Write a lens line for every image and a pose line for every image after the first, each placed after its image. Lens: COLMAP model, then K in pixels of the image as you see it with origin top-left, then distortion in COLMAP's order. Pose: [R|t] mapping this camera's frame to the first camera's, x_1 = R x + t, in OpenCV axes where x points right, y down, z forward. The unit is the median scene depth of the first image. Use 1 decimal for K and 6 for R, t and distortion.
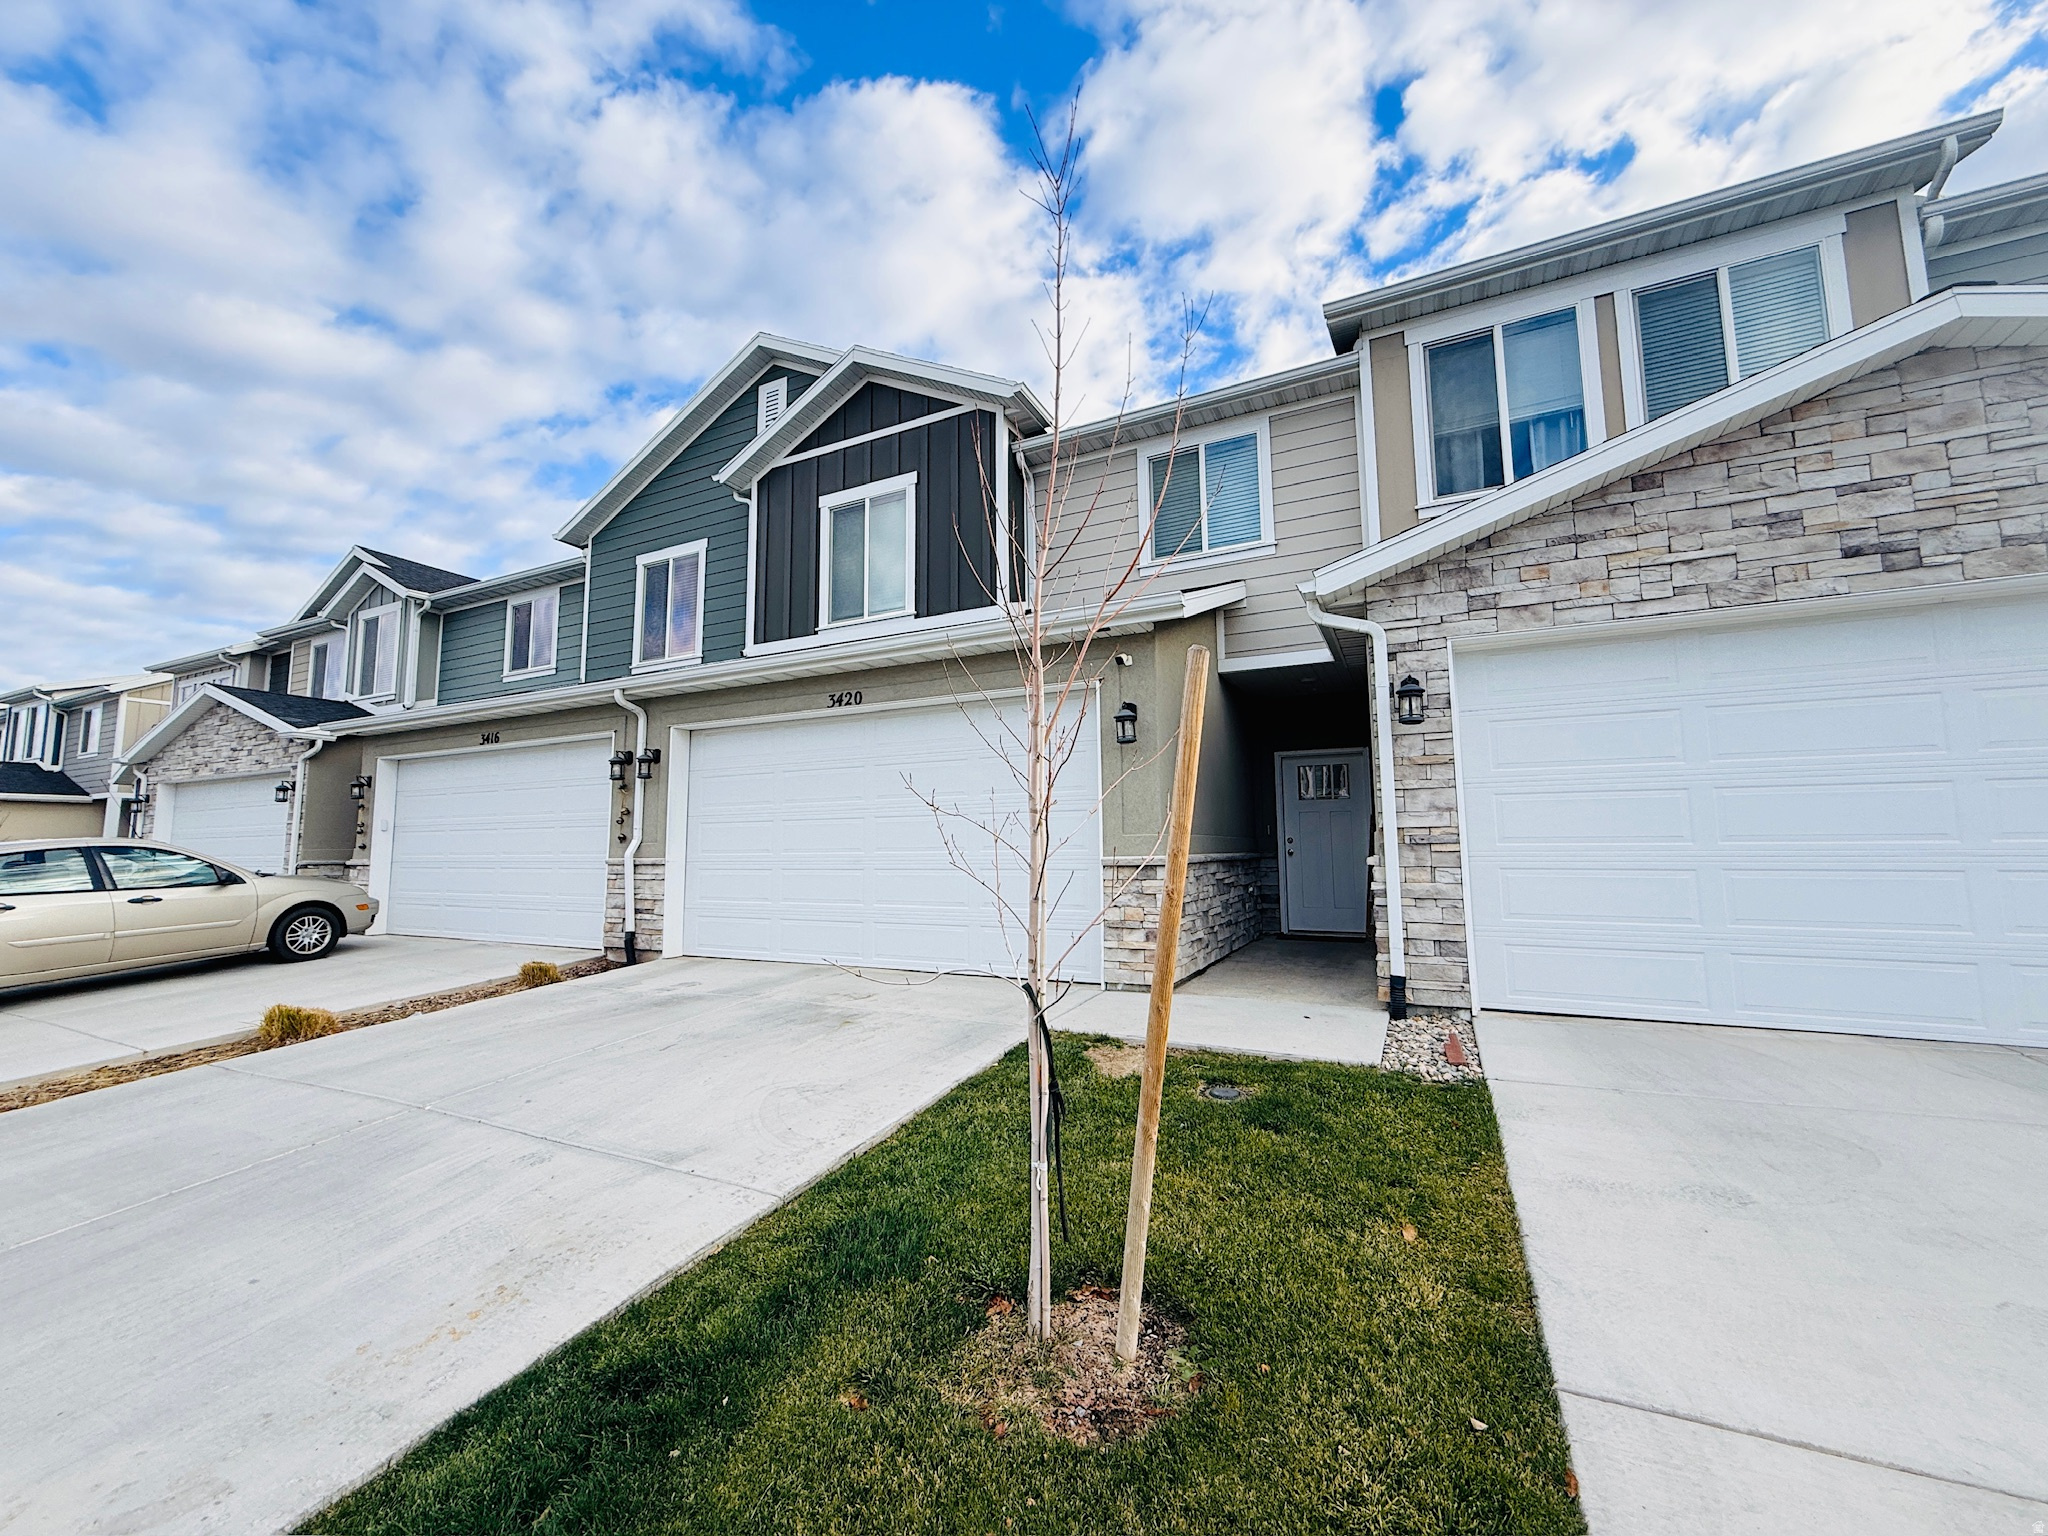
lens RADIAL K [[813.7, 0, 1019.6], [0, 813.7, 763.3], [0, 0, 1]] dist [0.000112, 0.000060]
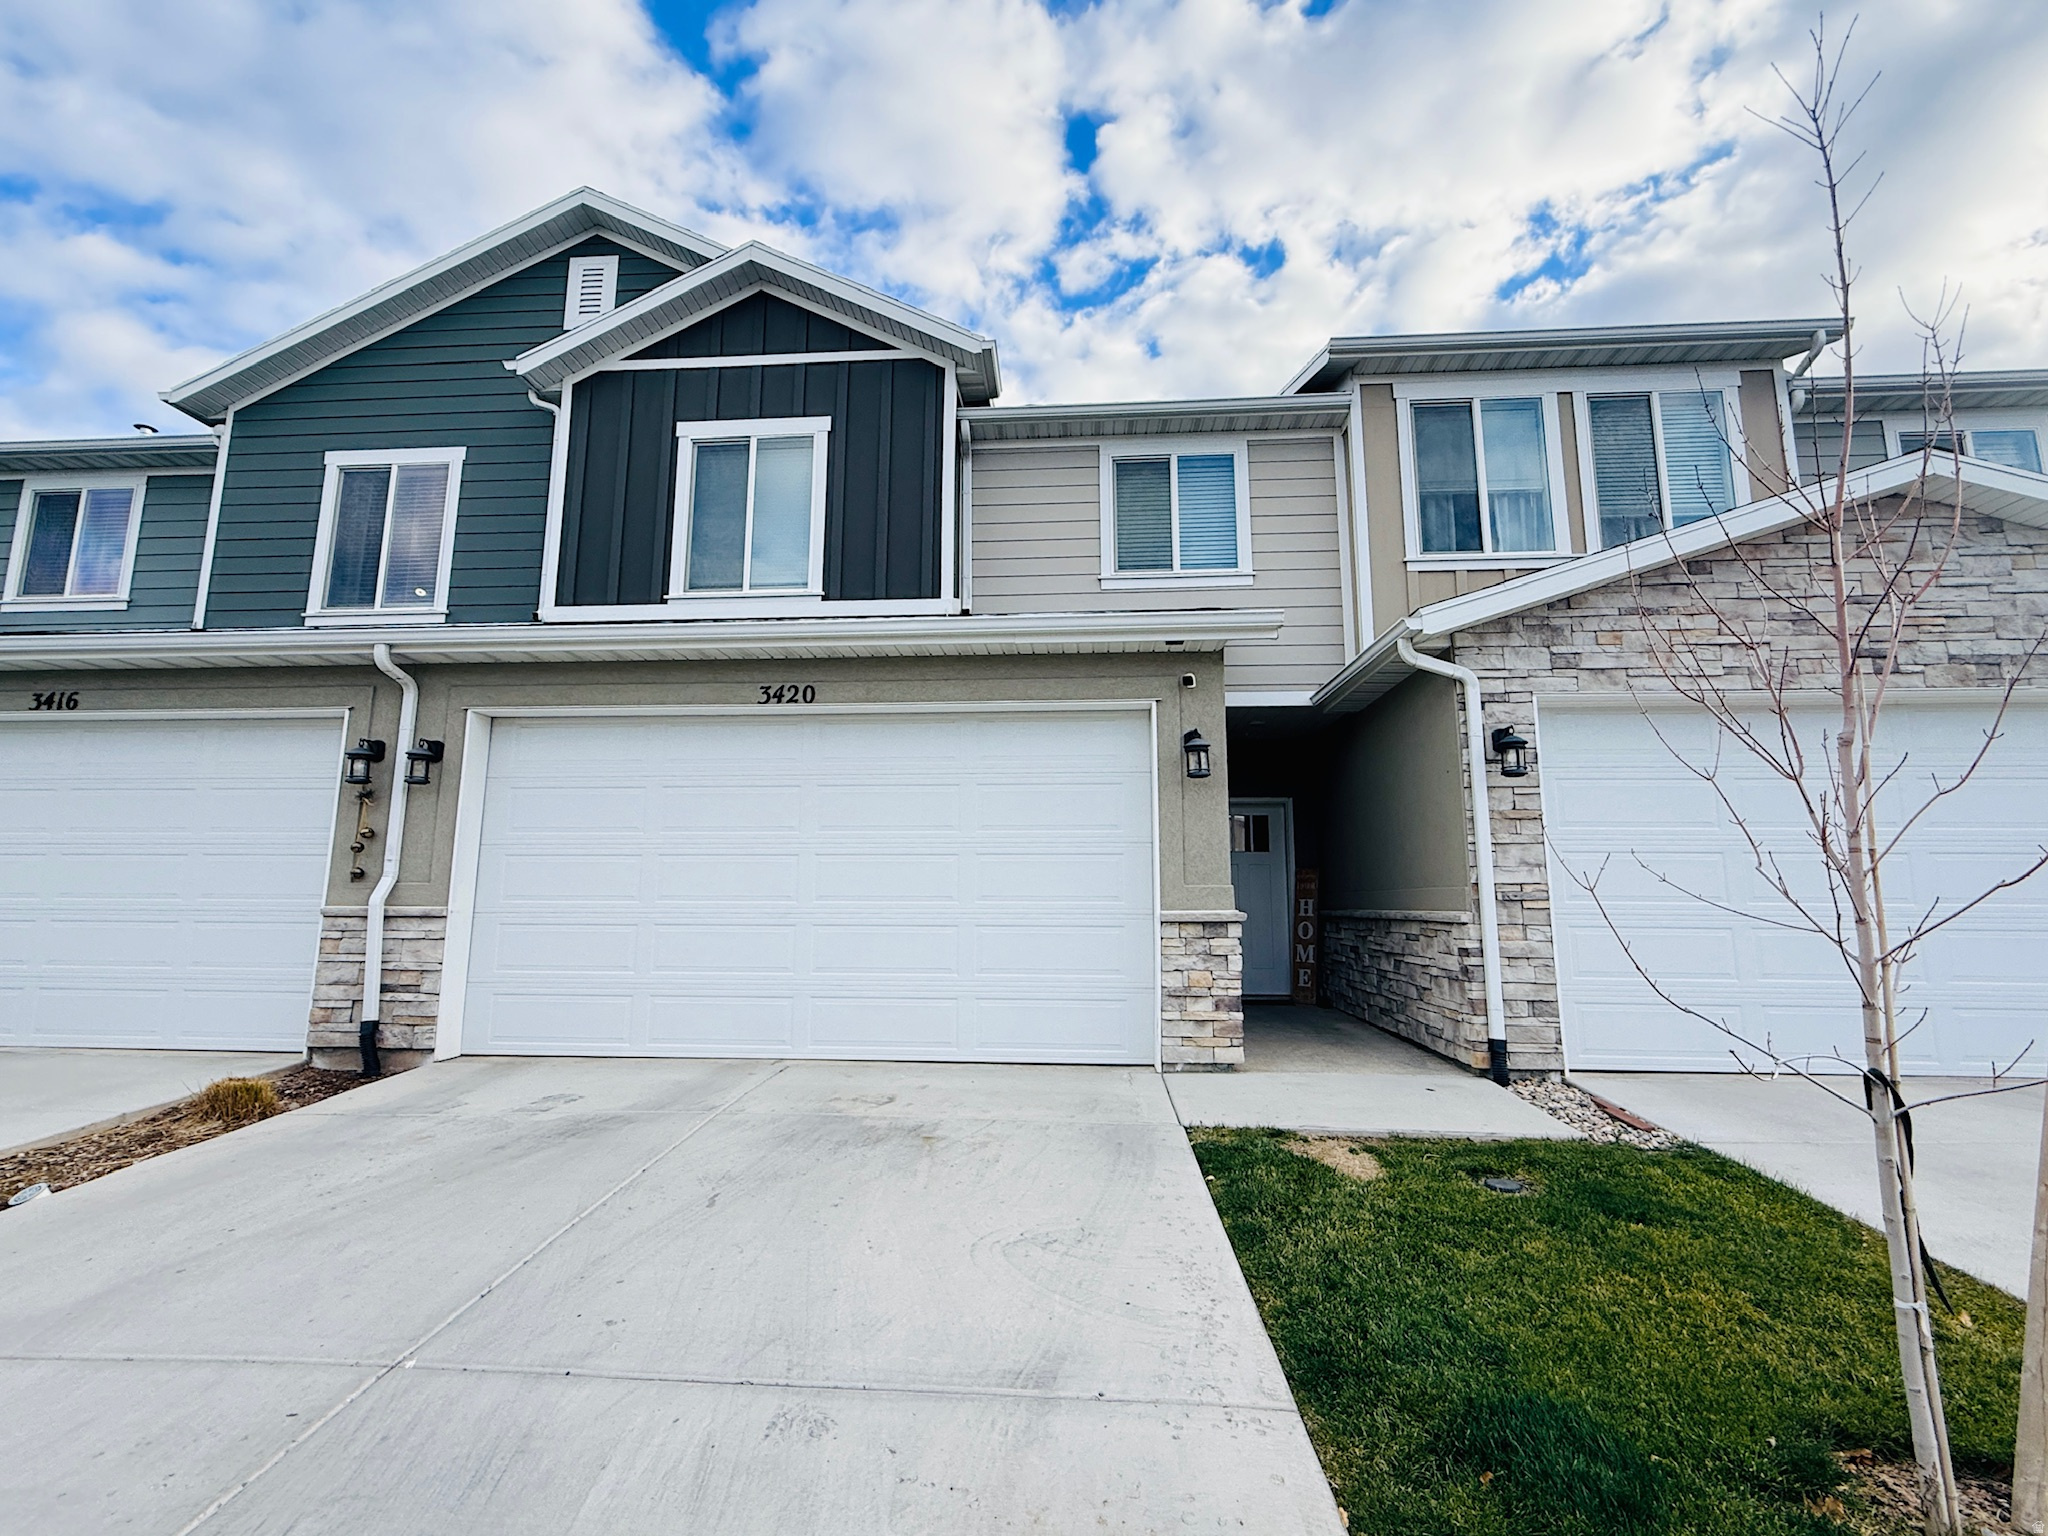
lens RADIAL K [[919.0, 0, 1023.7], [0, 919.0, 763.4], [0, 0, 1]] dist [0.000411, 0.000239]
pose [[0.922608, 0.071108, 0.379129, -0.327294], [-0.053251, 0.996930, -0.057394, 0.020927], [-0.382046, 0.032763, 0.923562, 0.143343]]
